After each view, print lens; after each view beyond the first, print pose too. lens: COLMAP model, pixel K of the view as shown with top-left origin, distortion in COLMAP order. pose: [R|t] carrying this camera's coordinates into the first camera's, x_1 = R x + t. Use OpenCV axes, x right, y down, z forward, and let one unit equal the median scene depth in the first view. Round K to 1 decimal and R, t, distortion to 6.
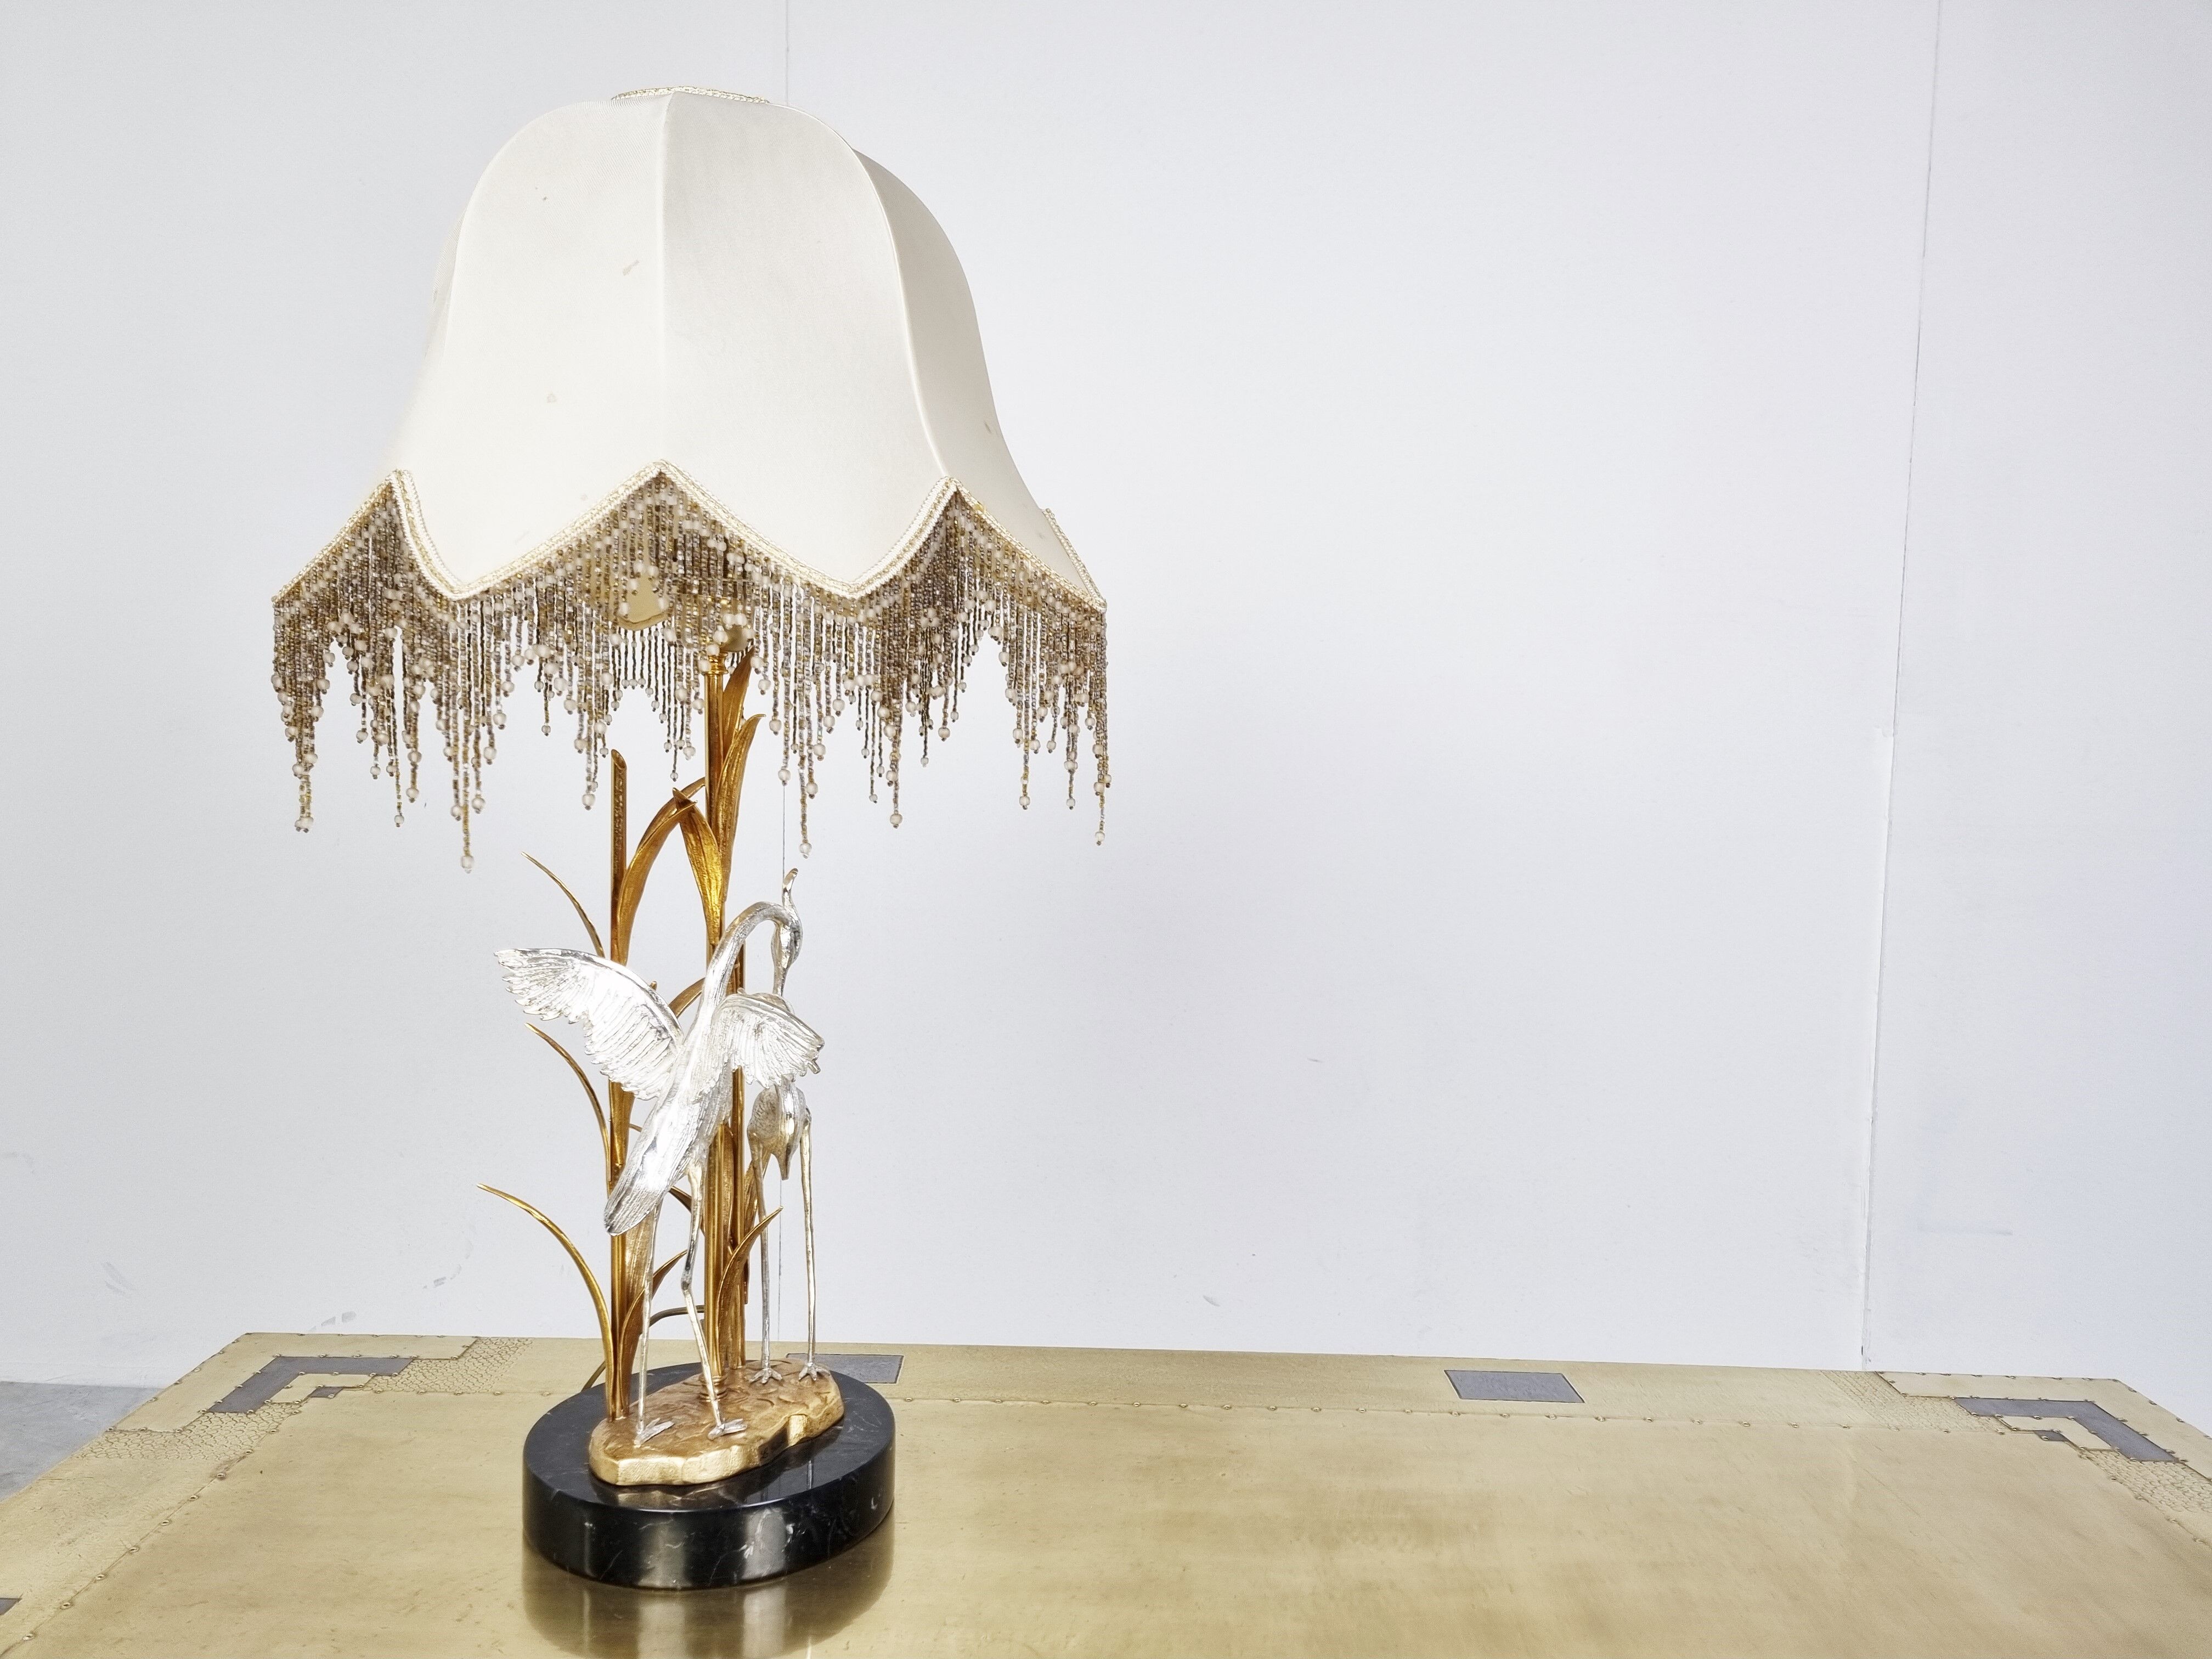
lens RADIAL K [[1690.5, 0, 1084.0], [0, 1690.5, 871.8], [0, 0, 1]] dist [0.045744, -0.027341]
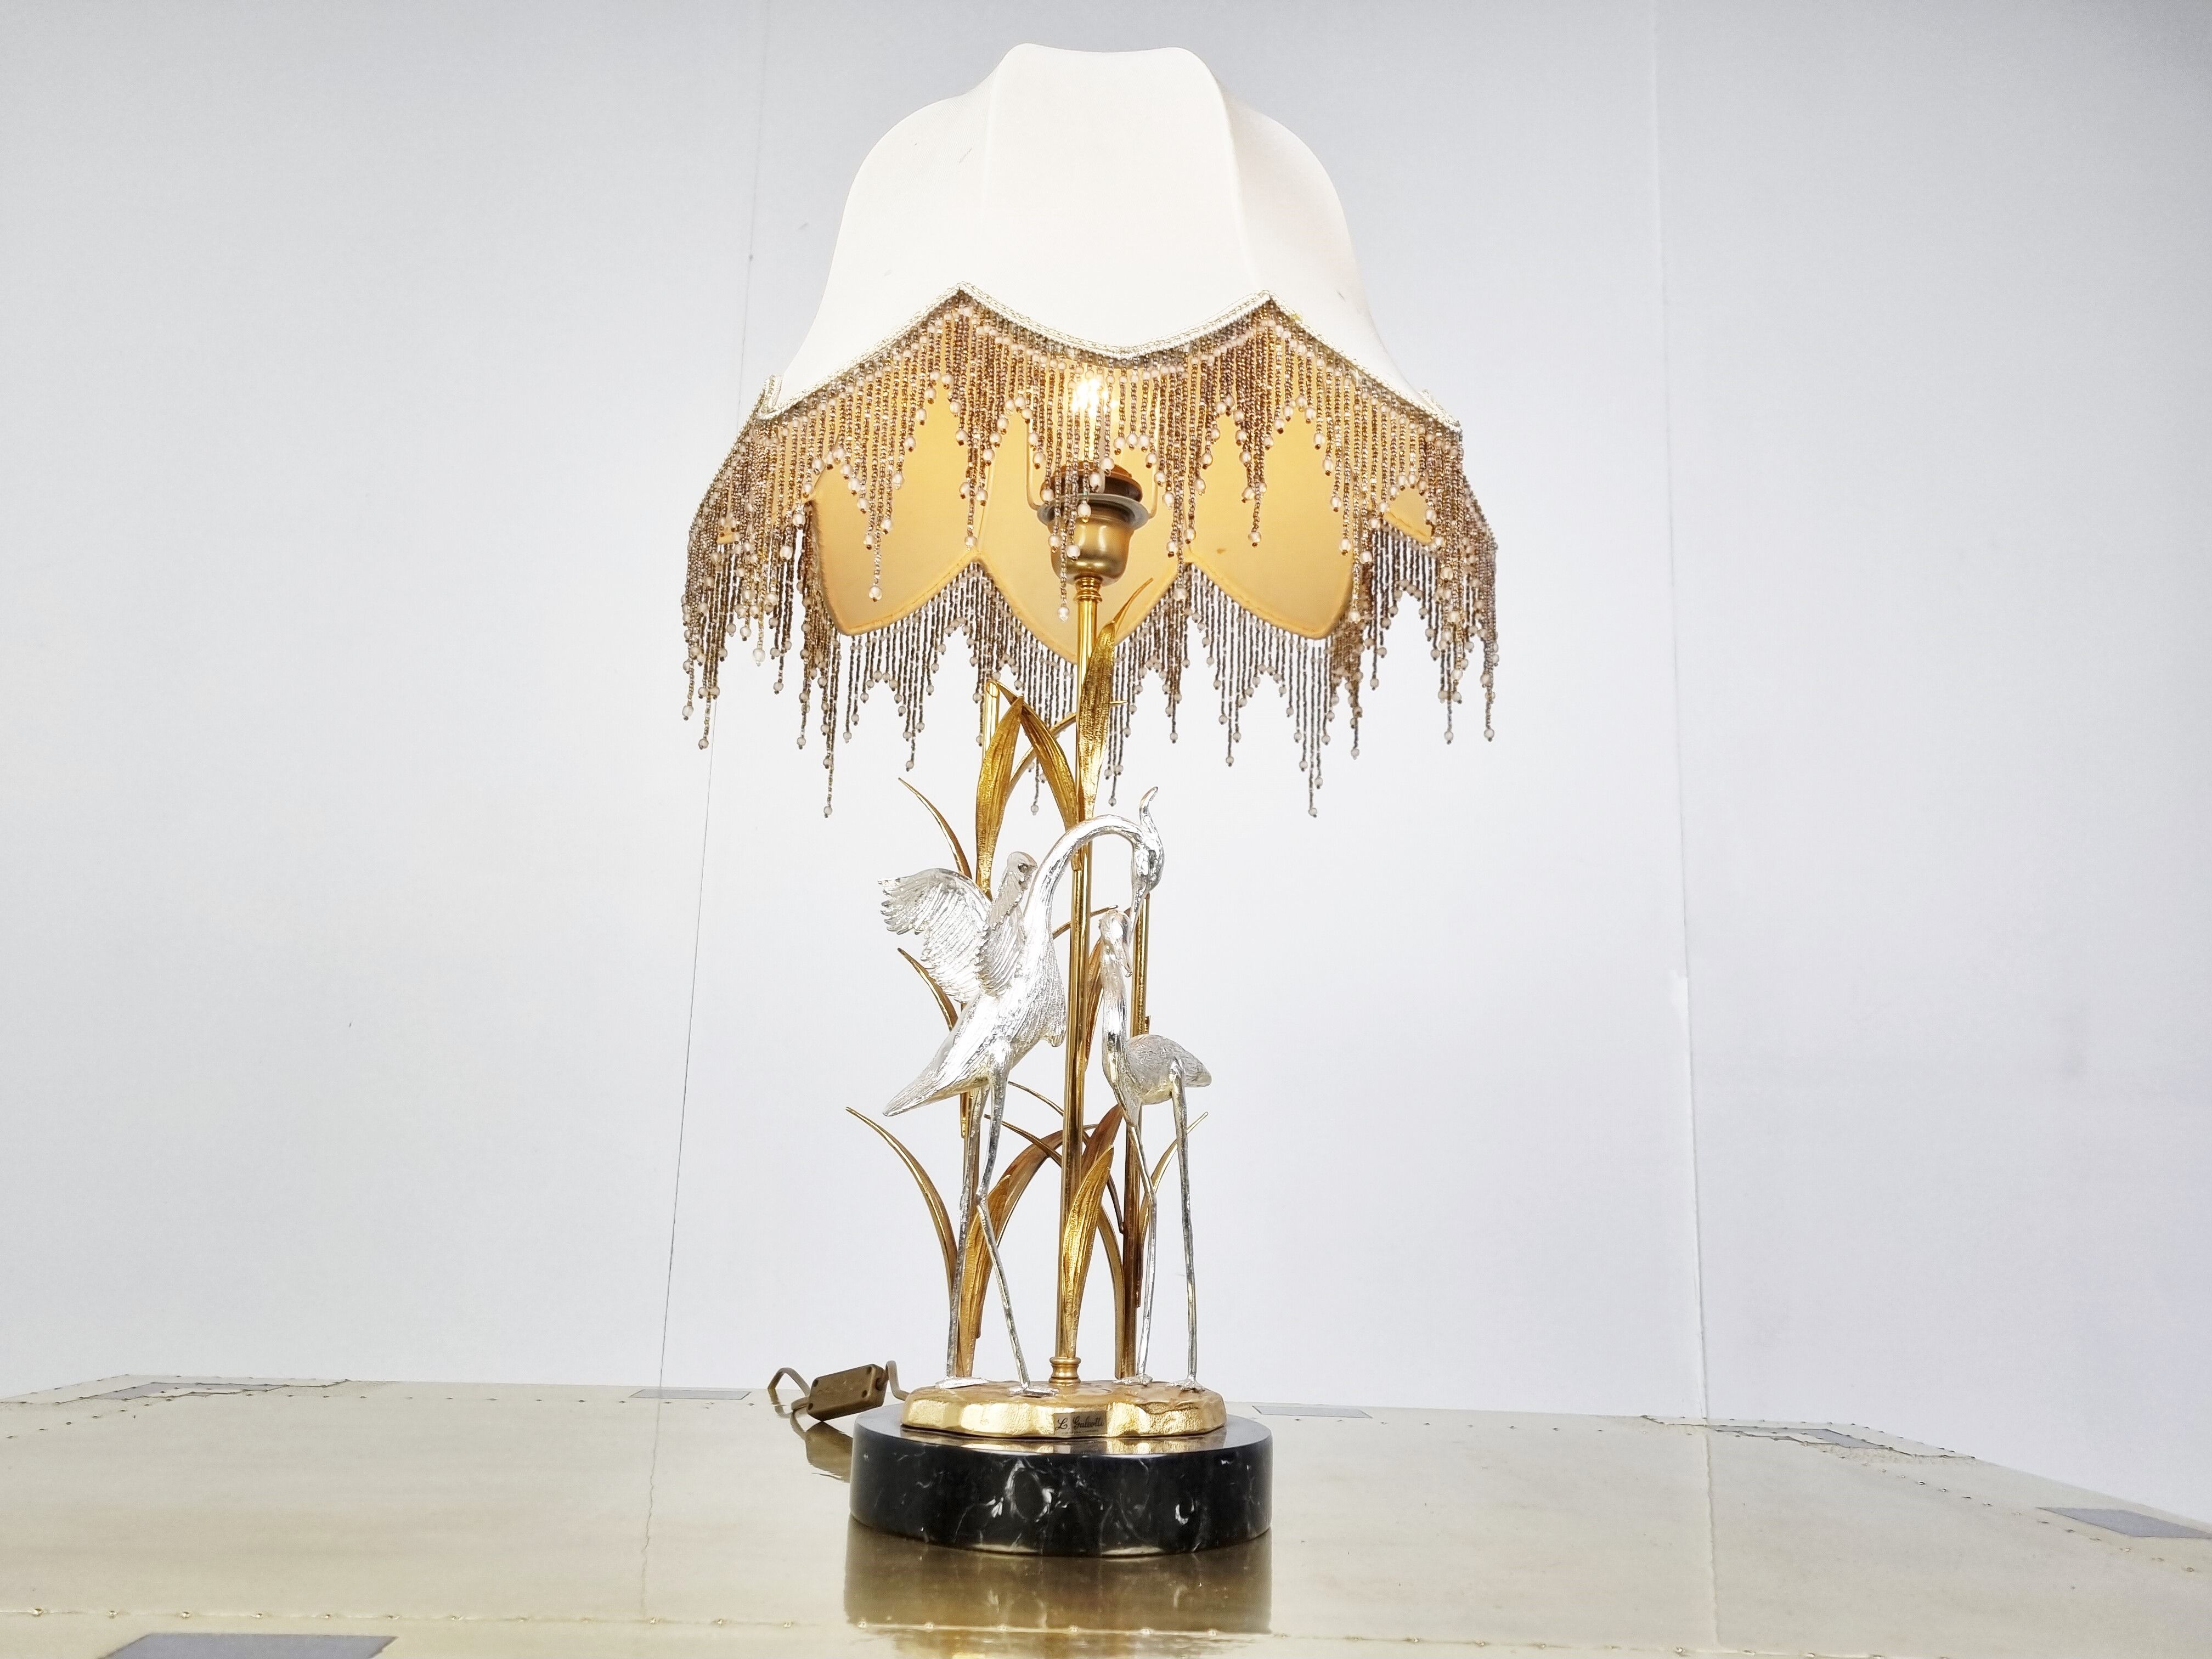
lens RADIAL K [[1690.5, 0, 1097.2], [0, 1690.5, 858.9], [0, 0, 1]] dist [0.045744, -0.027341]
pose [[0.912917, -0.074345, -0.401317, 0.203819], [-0.043173, 0.960163, -0.276084, 0.358198], [0.405856, 0.269368, 0.873339, 0.217747]]
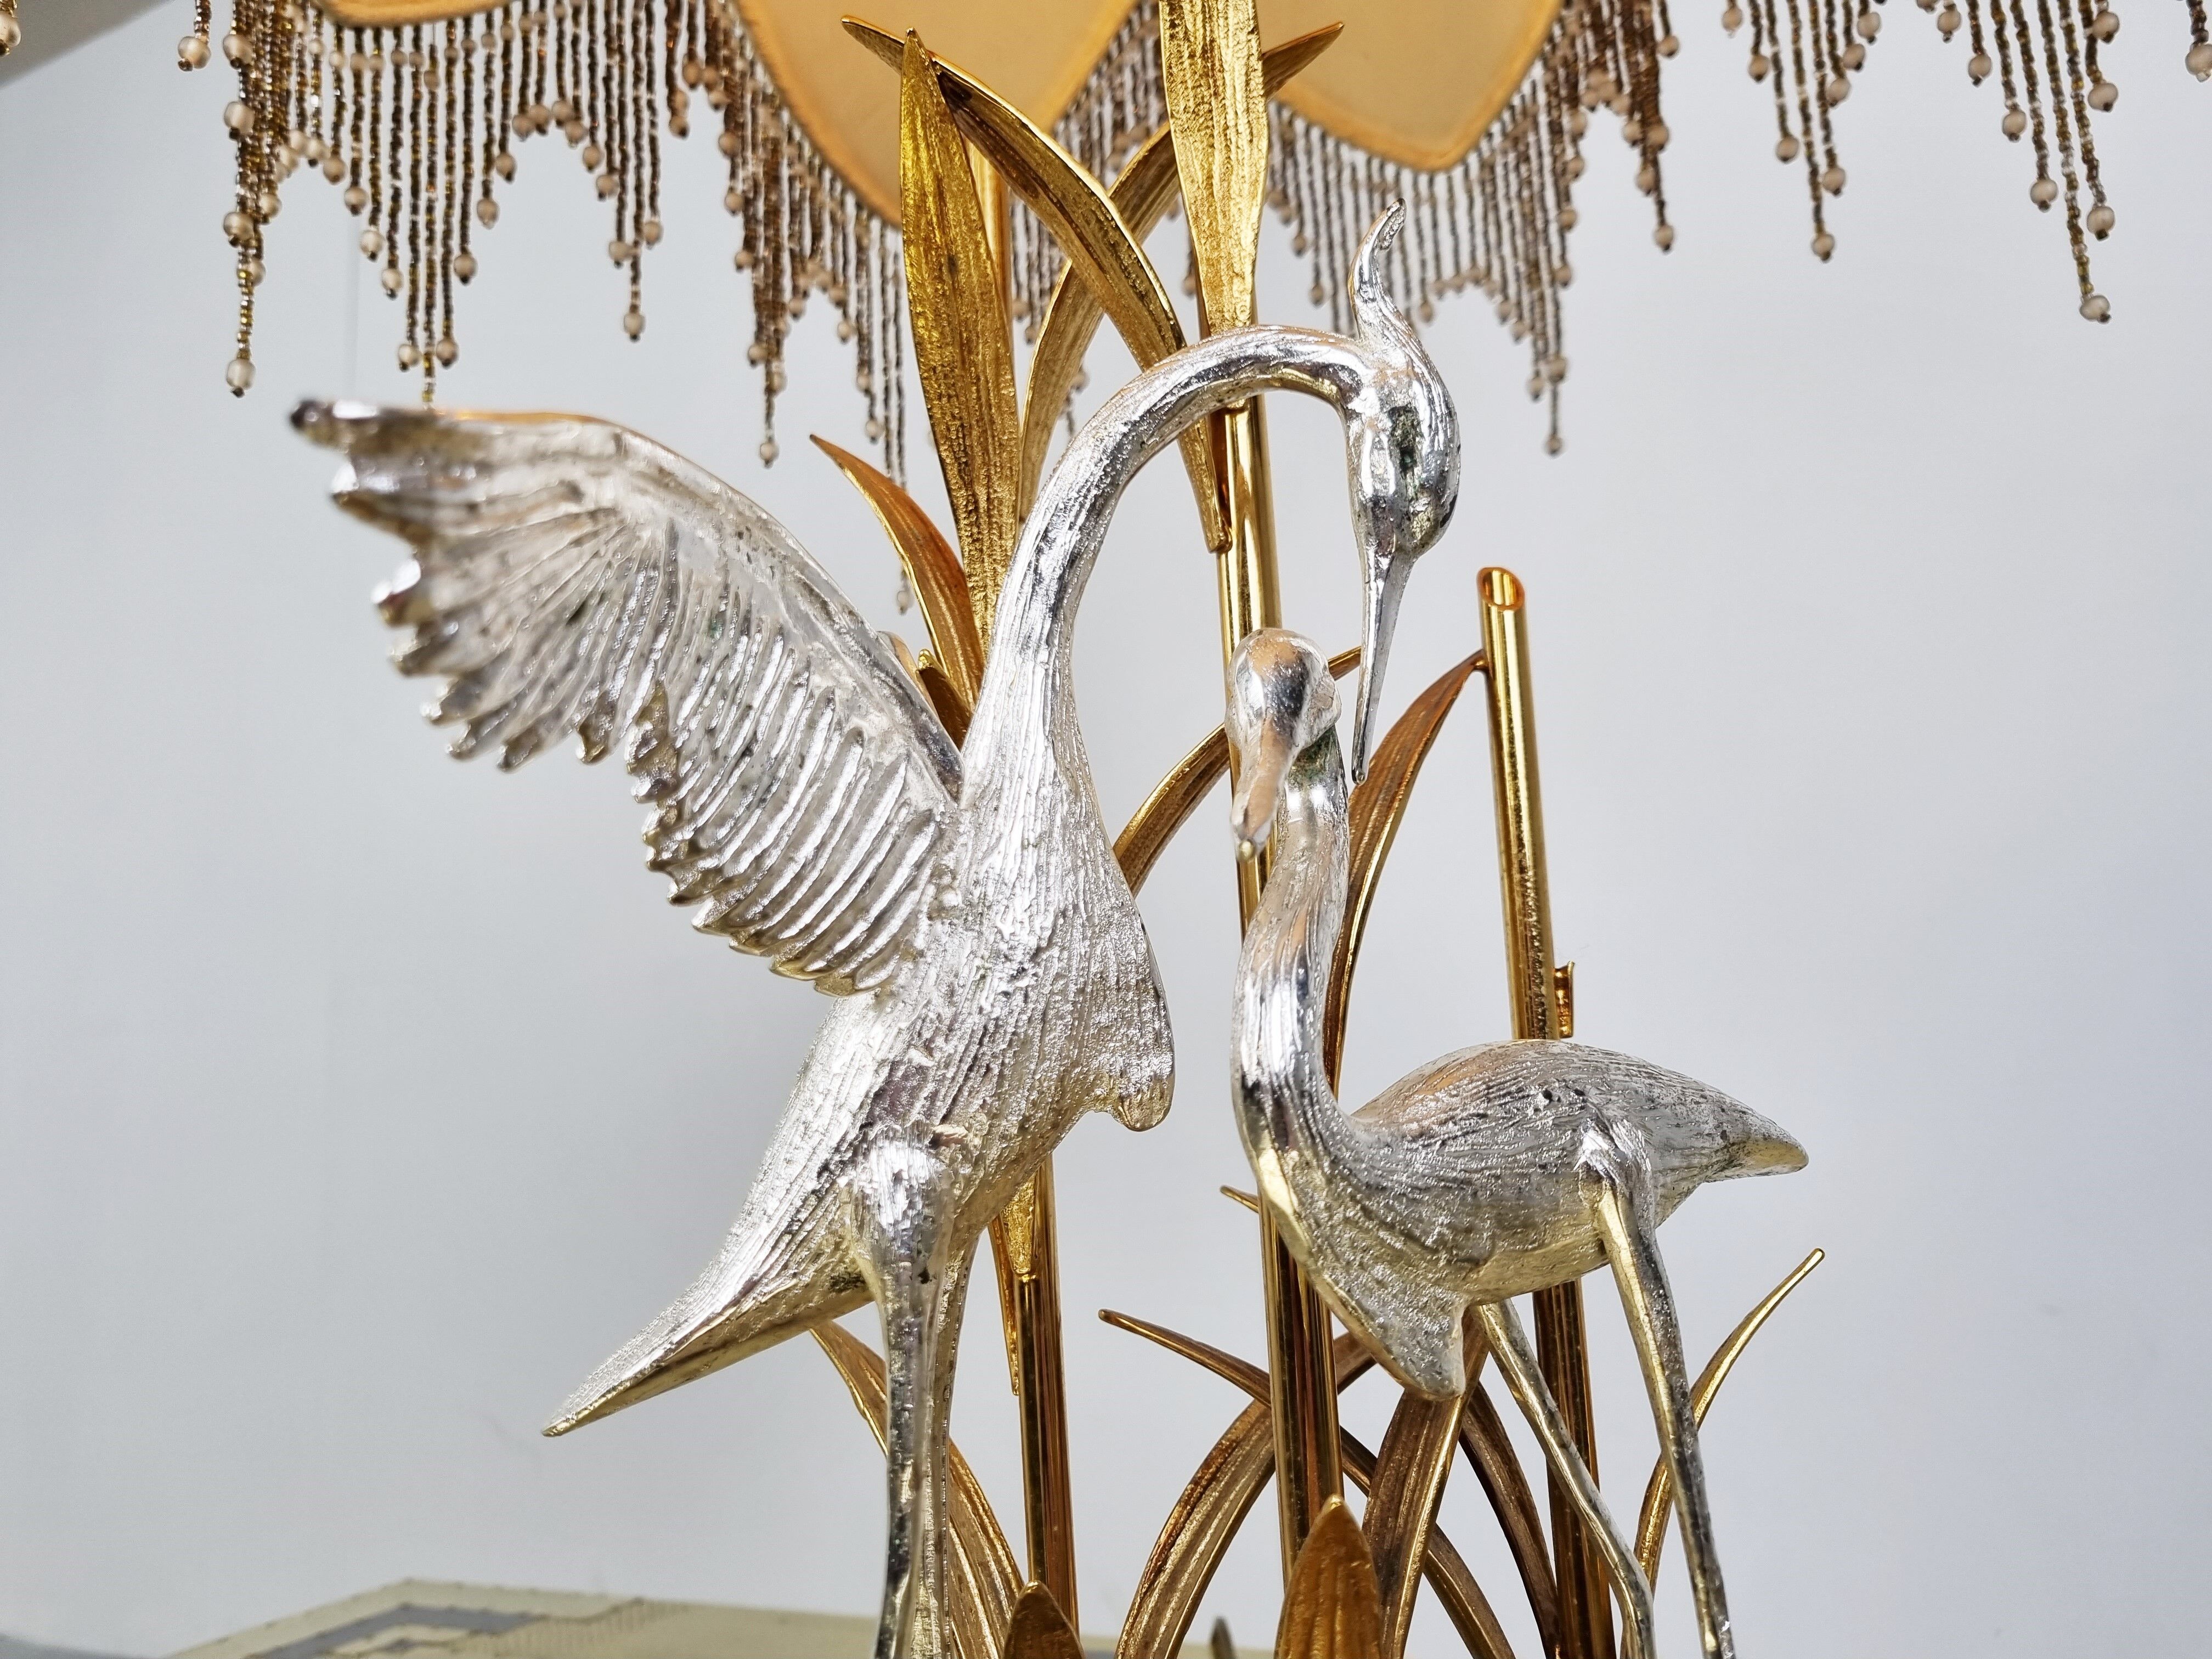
lens RADIAL K [[1690.5, 0, 1122.1], [0, 1690.5, 838.2], [0, 0, 1]] dist [0.045744, -0.027341]
pose [[0.625275, -0.188652, -0.757259, -0.013134], [0.003560, 0.971021, -0.238966, 0.200190], [0.780396, 0.146724, 0.607827, 0.975864]]
